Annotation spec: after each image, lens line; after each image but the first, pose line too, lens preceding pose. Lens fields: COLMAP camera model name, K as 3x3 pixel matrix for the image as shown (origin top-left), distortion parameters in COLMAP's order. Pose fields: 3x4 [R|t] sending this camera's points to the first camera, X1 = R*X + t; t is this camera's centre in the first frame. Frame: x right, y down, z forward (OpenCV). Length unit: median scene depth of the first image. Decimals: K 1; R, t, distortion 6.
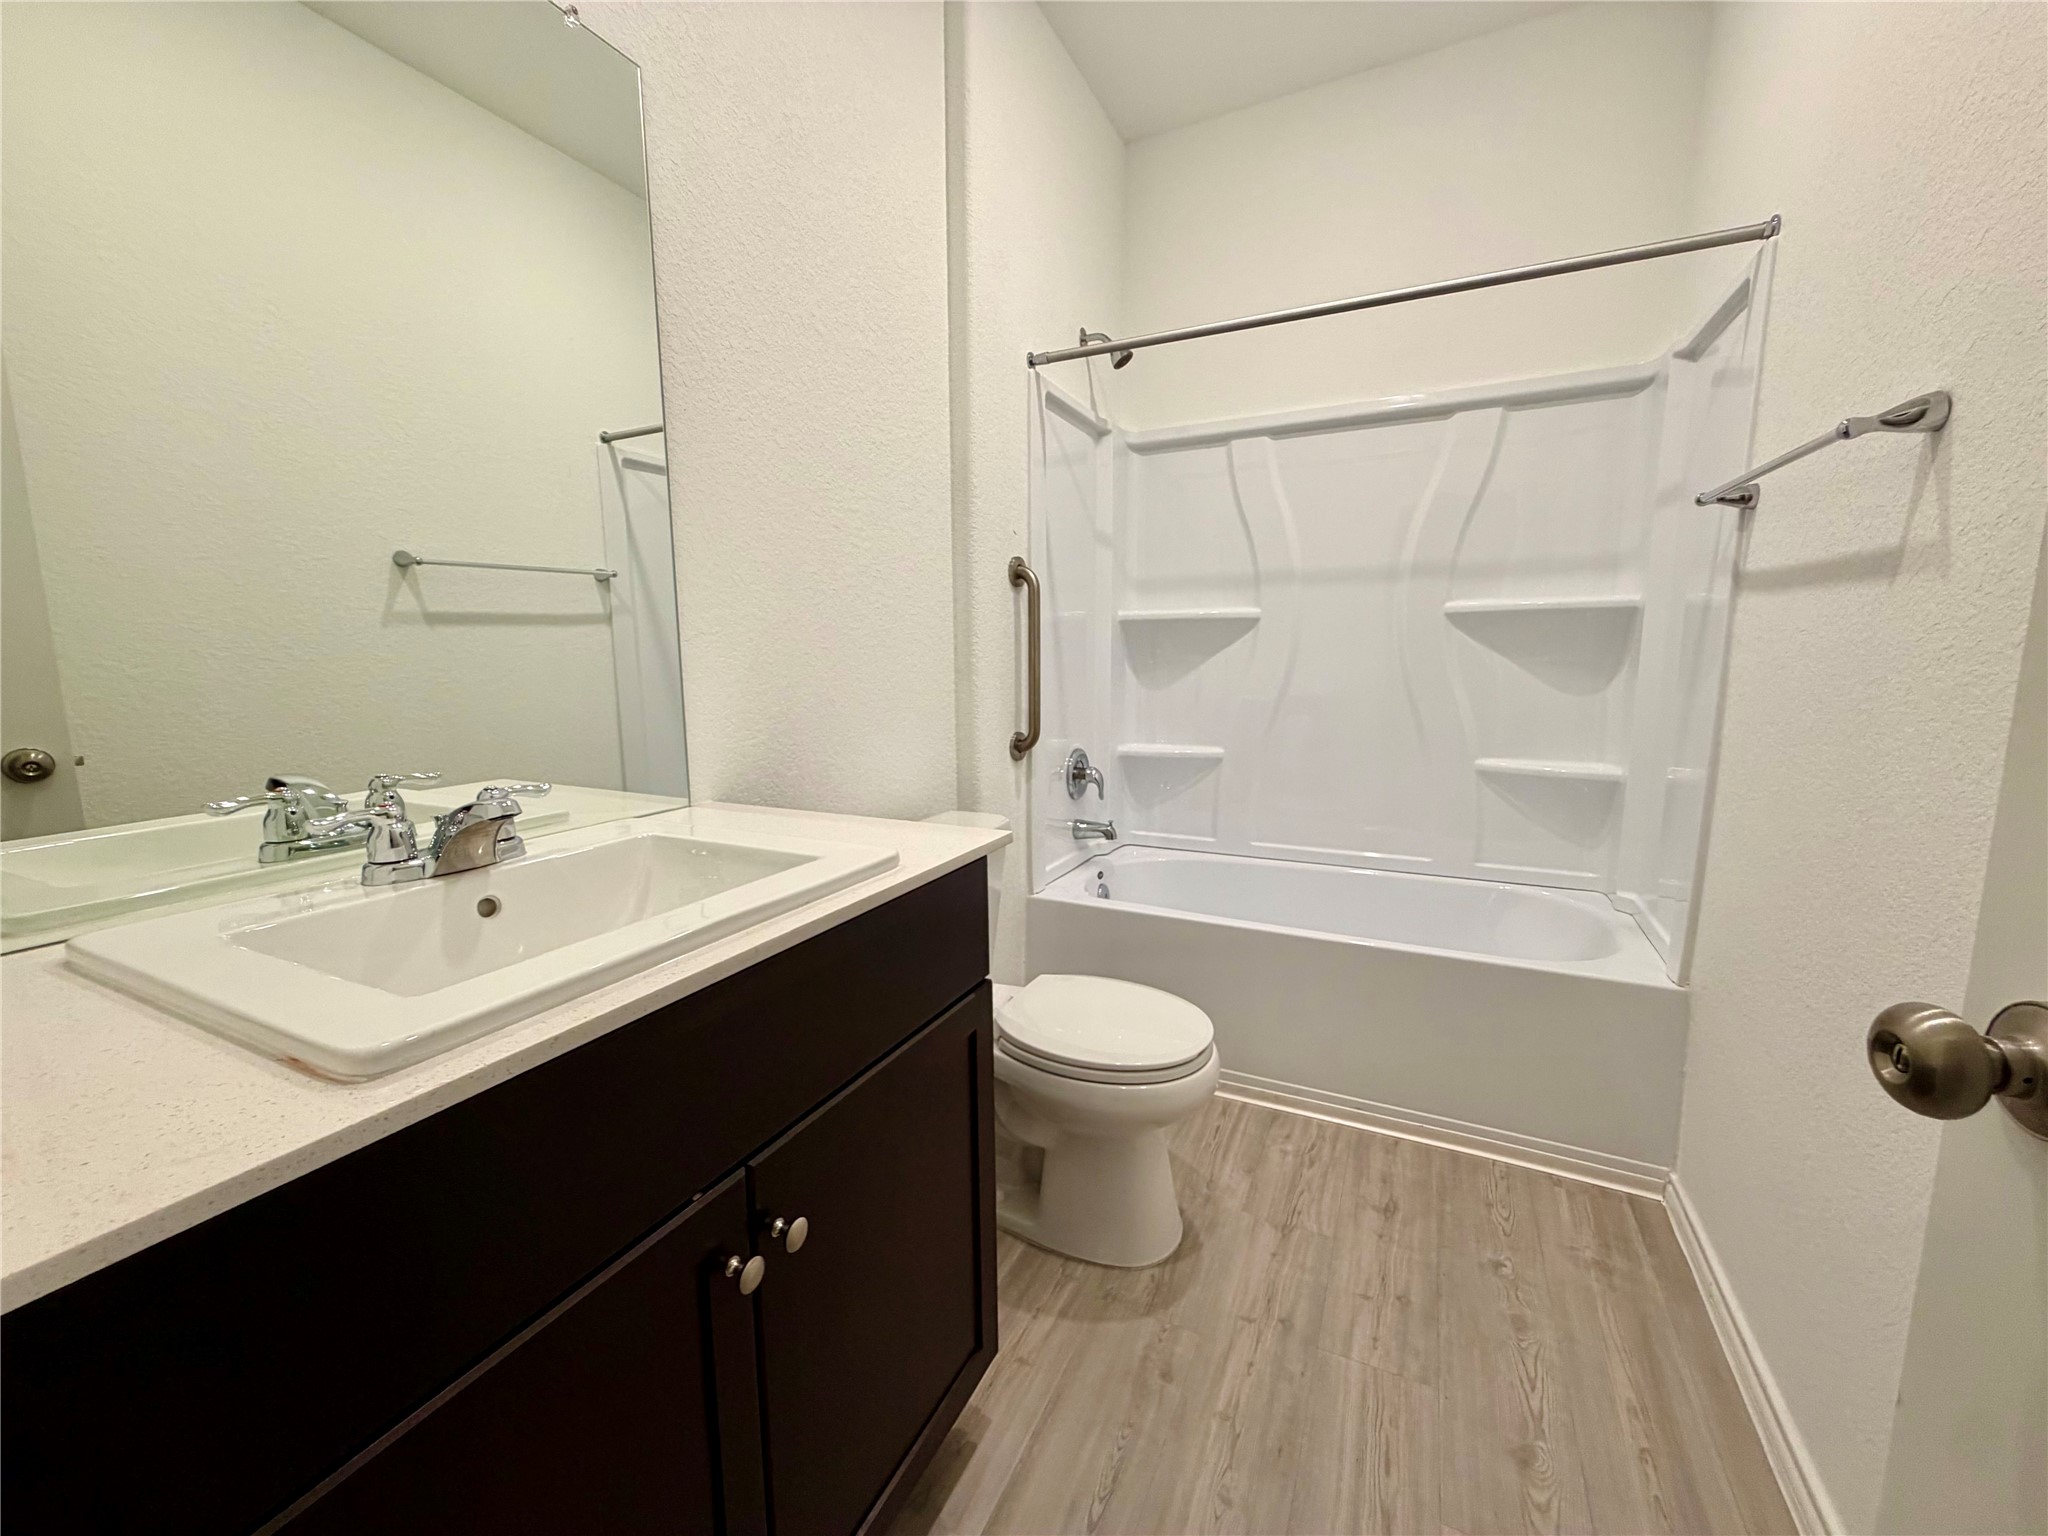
lens RADIAL K [[820.4, 0, 1019.9], [0, 820.4, 763.4], [0, 0, 1]] dist [0.000708, 0.000175]
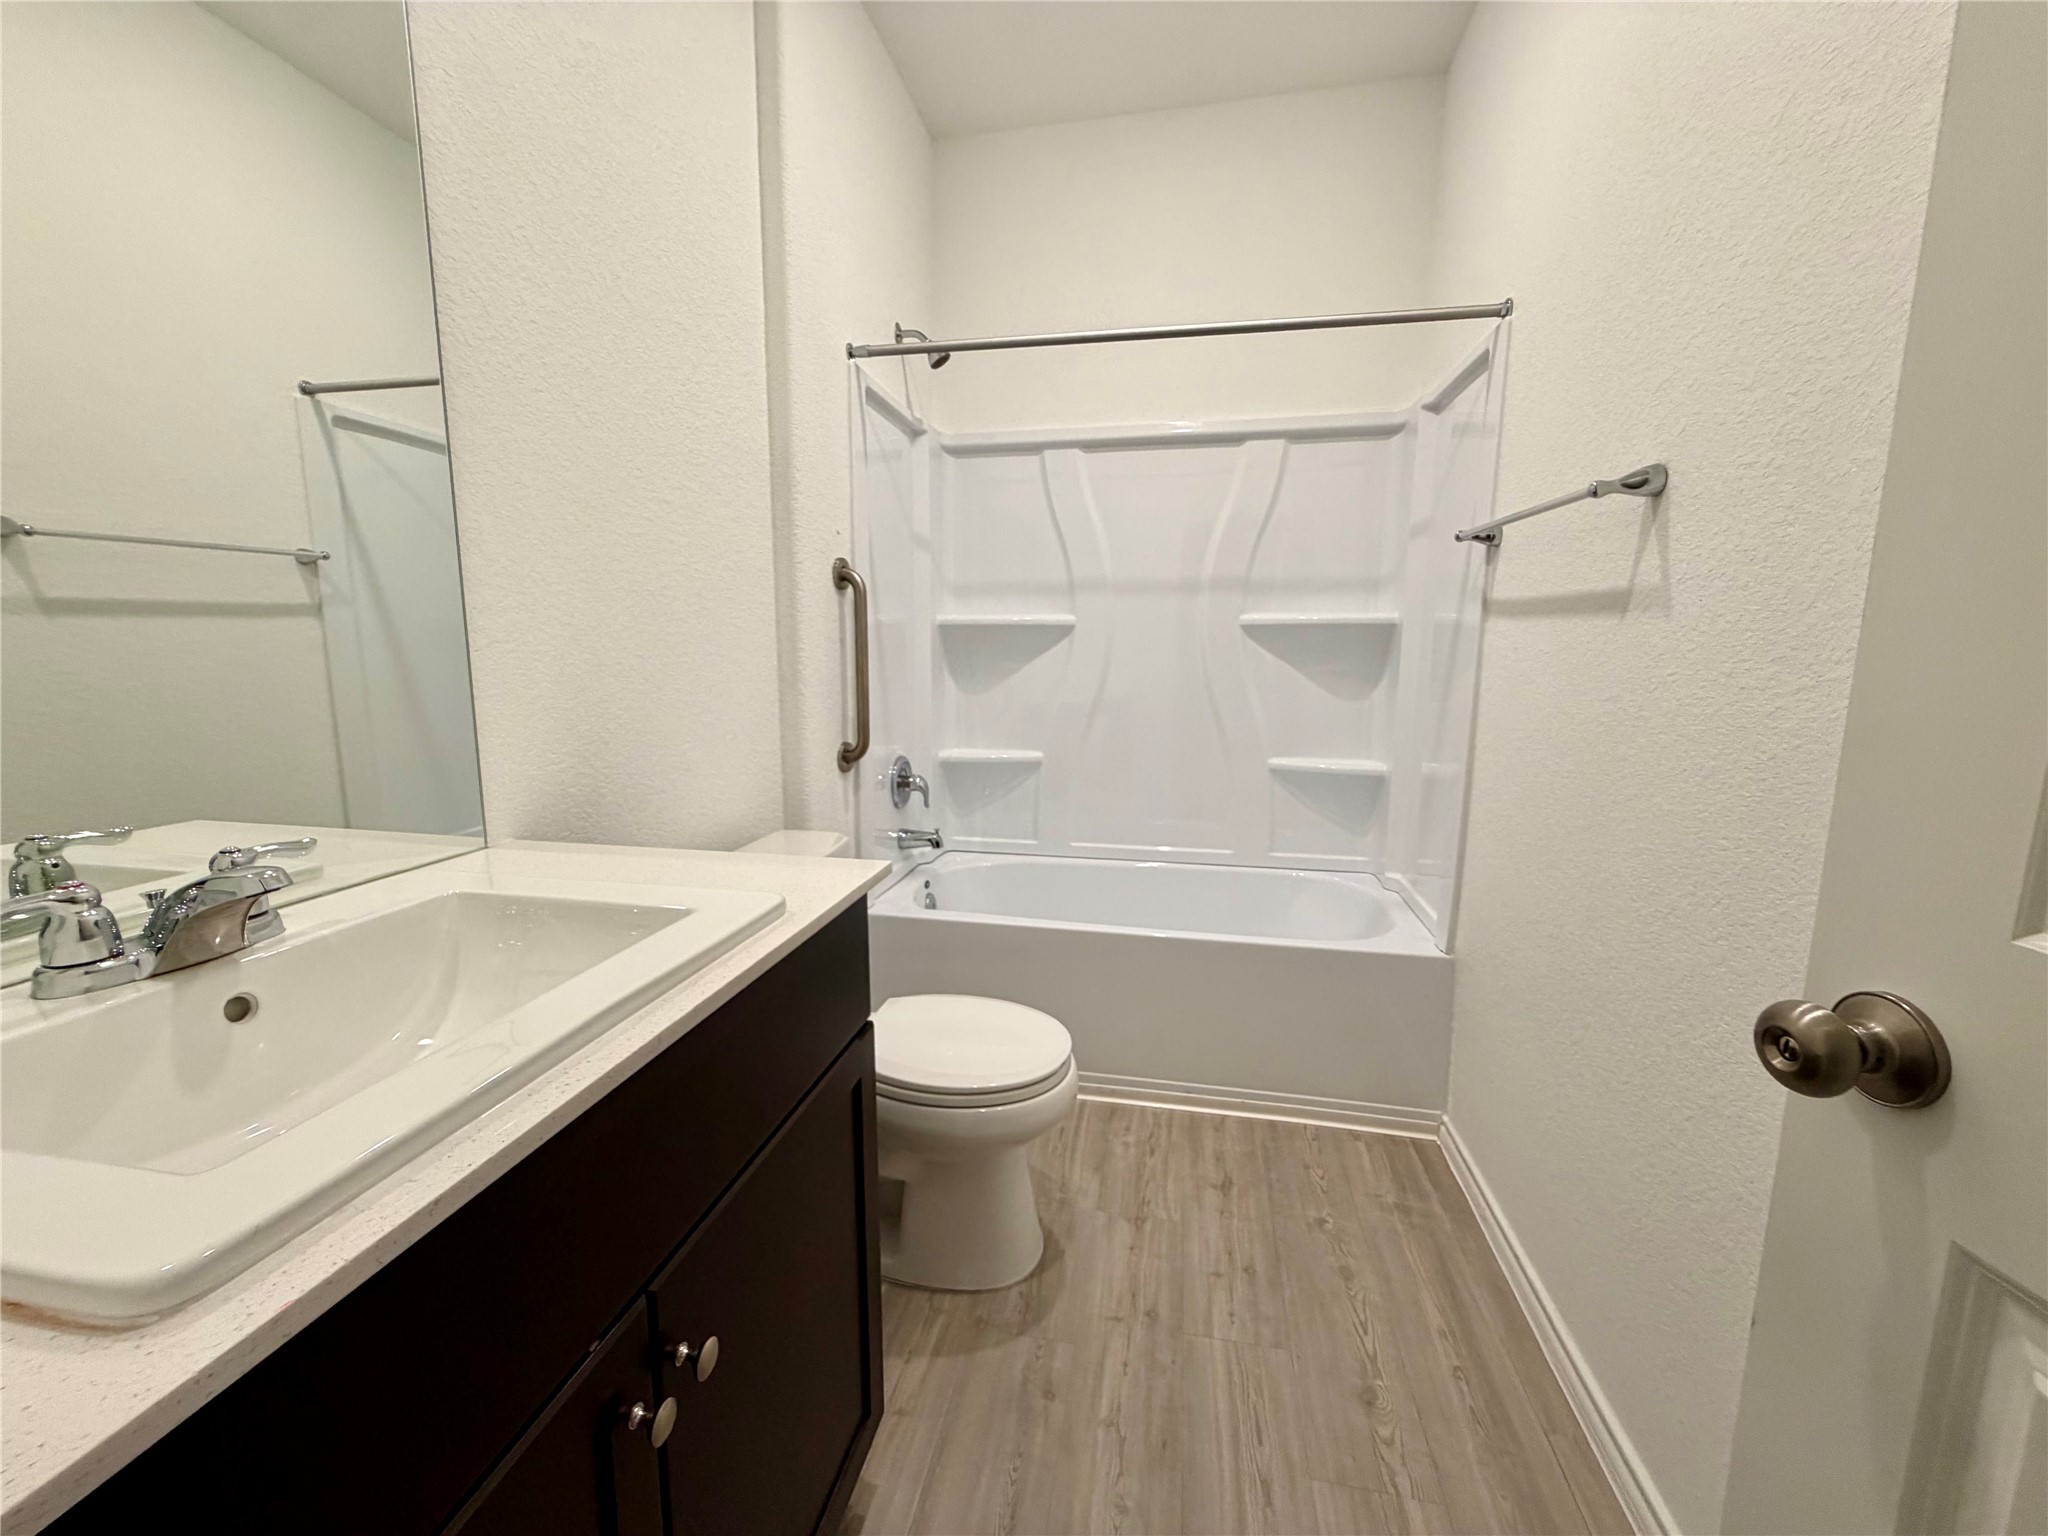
lens RADIAL K [[820.4, 0, 1020.0], [0, 820.4, 763.4], [0, 0, 1]] dist [0.000708, 0.000175]
pose [[0.964910, -0.025454, 0.261346, -0.076353], [0.024045, 0.999674, 0.008587, -0.023216], [-0.261479, -0.002001, 0.965207, 0.038698]]
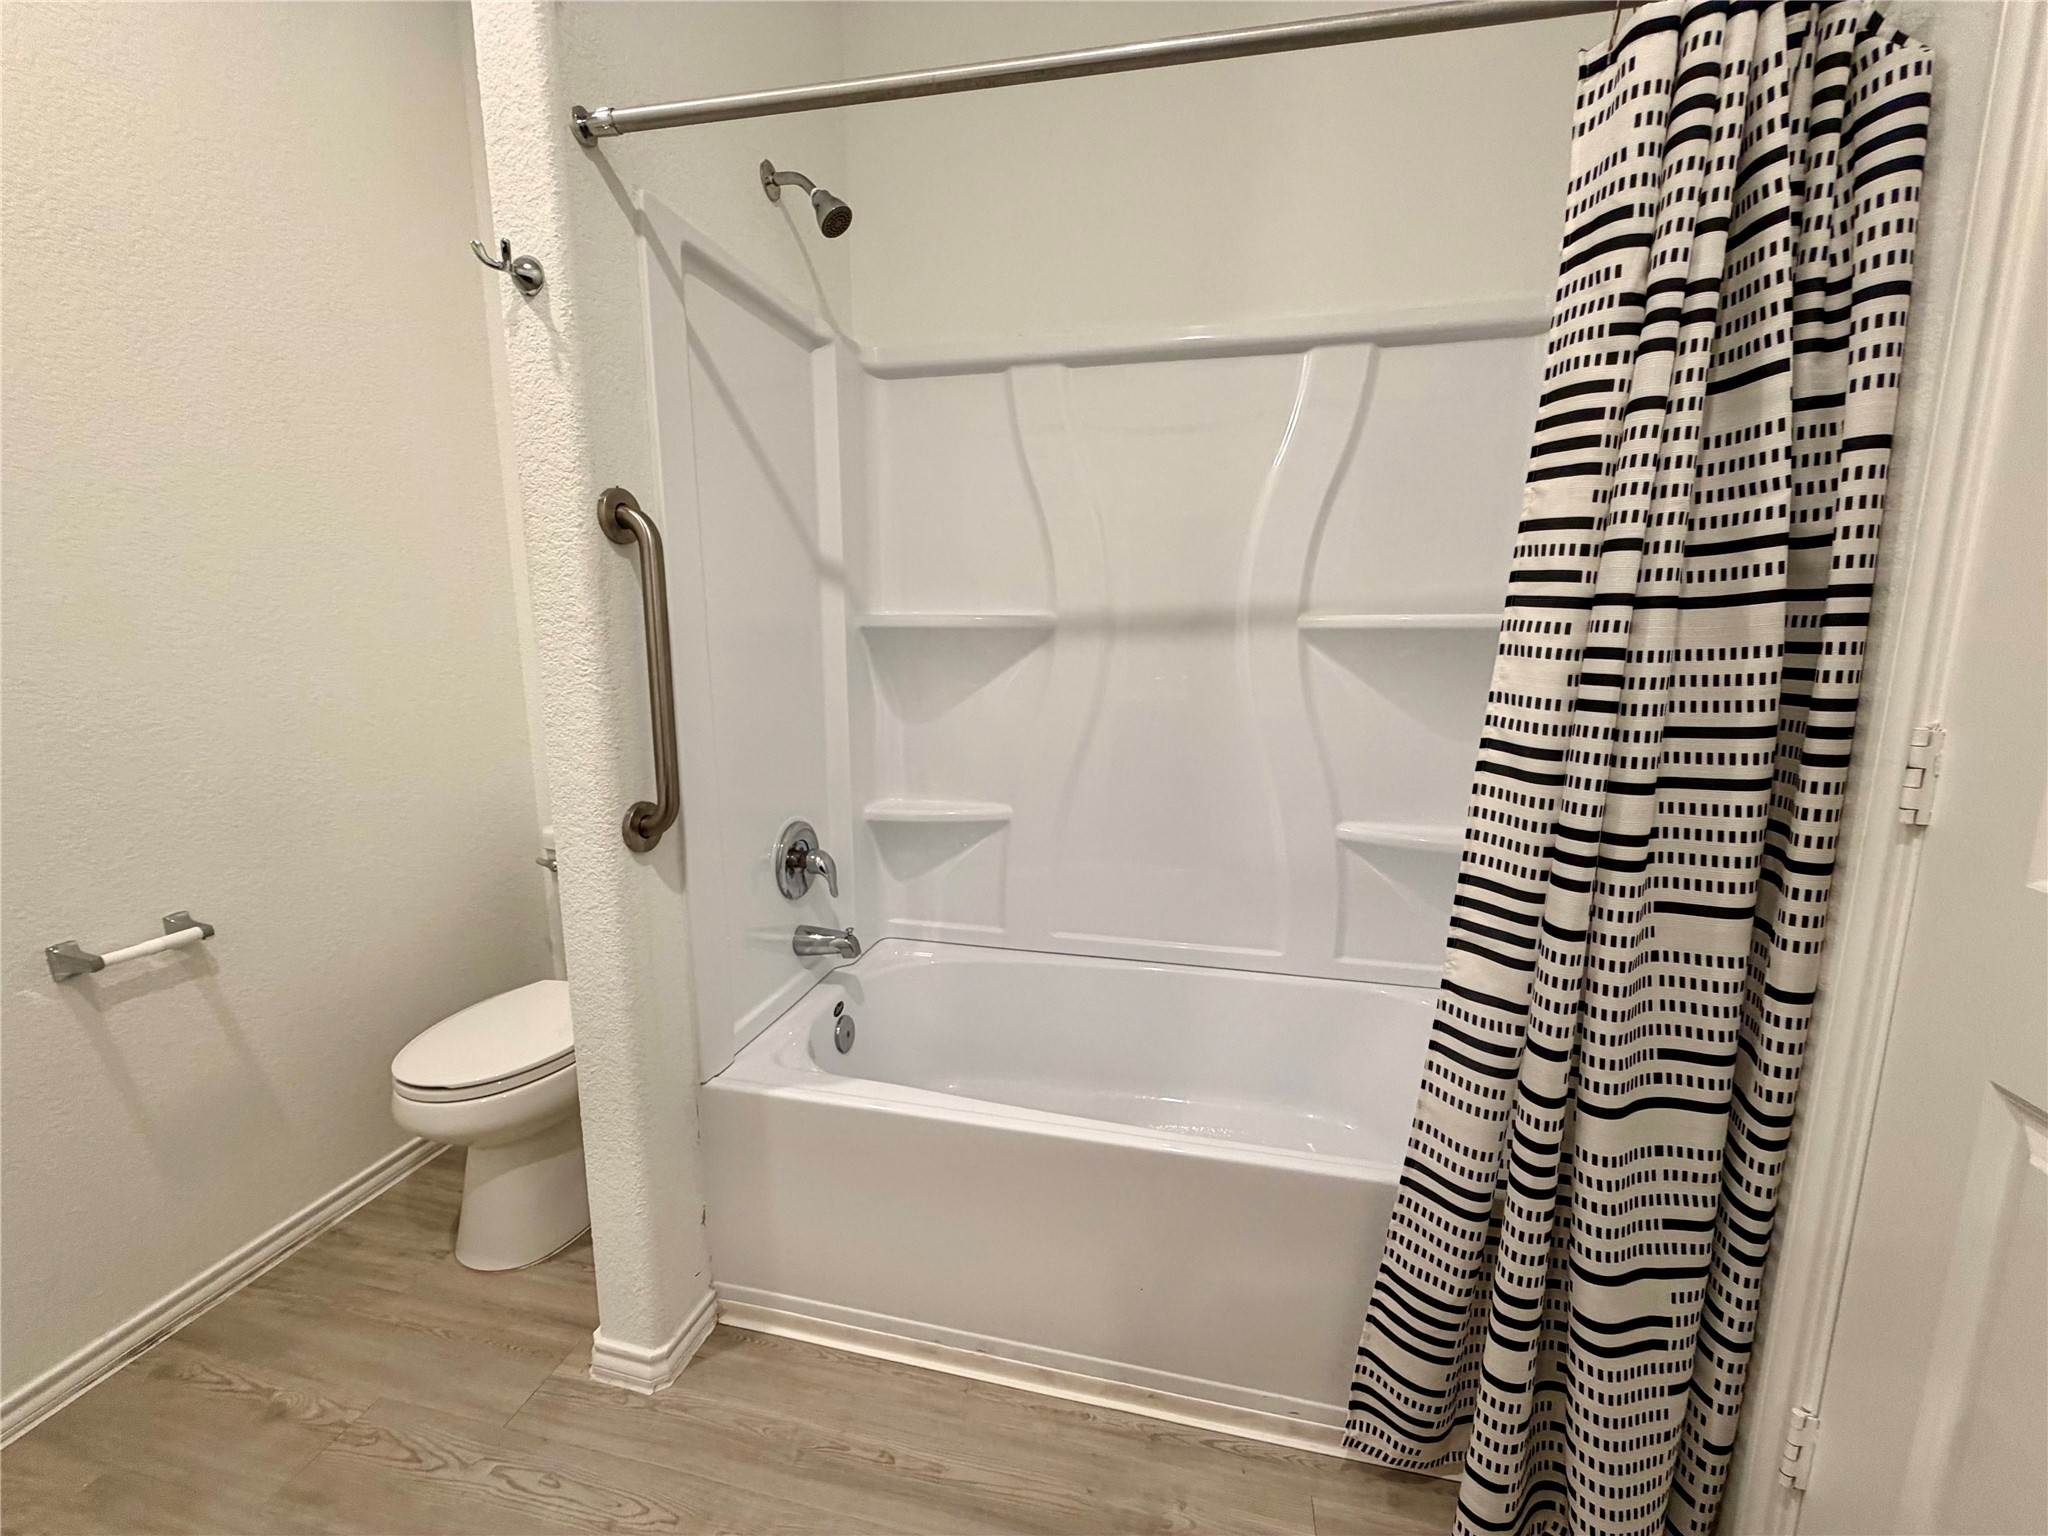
lens RADIAL K [[820.4, 0, 1036.5], [0, 820.4, 767.4], [0, 0, 1]] dist [0.000708, 0.000175]
pose [[0.971064, -0.031276, 0.236763, 0.166725], [0.021936, 0.998878, 0.041978, -0.138380], [-0.237810, -0.035570, 0.970660, 0.498066]]
